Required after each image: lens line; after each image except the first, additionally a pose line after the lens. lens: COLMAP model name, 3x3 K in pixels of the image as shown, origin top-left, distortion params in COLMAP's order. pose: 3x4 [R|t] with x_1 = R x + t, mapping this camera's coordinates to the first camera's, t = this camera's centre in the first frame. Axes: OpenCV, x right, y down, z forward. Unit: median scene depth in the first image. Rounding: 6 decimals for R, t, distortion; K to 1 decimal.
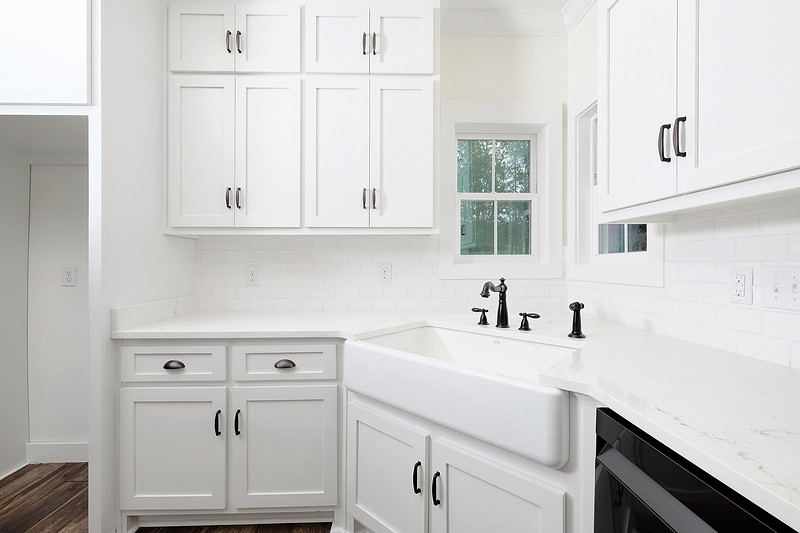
lens RADIAL K [[353.6, 0, 404.8], [0, 353.6, 264.1], [0, 0, 1]] dist [-0.003000, 0.001130]
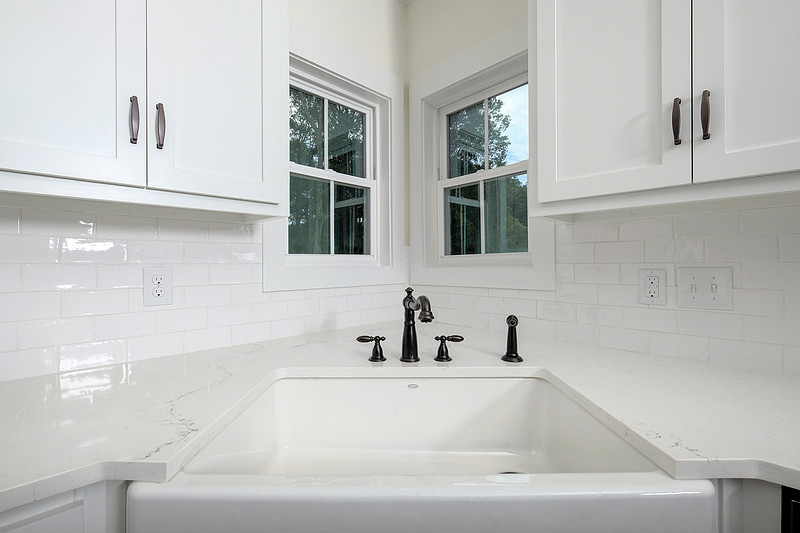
lens RADIAL K [[353.6, 0, 400.4], [0, 353.6, 262.1], [0, 0, 1]] dist [-0.003000, 0.001130]
pose [[0.738846, 0.005621, 0.673851, -0.193014], [0.003743, 0.999916, -0.012445, -0.000689], [-0.673864, 0.011717, 0.738763, 0.524299]]
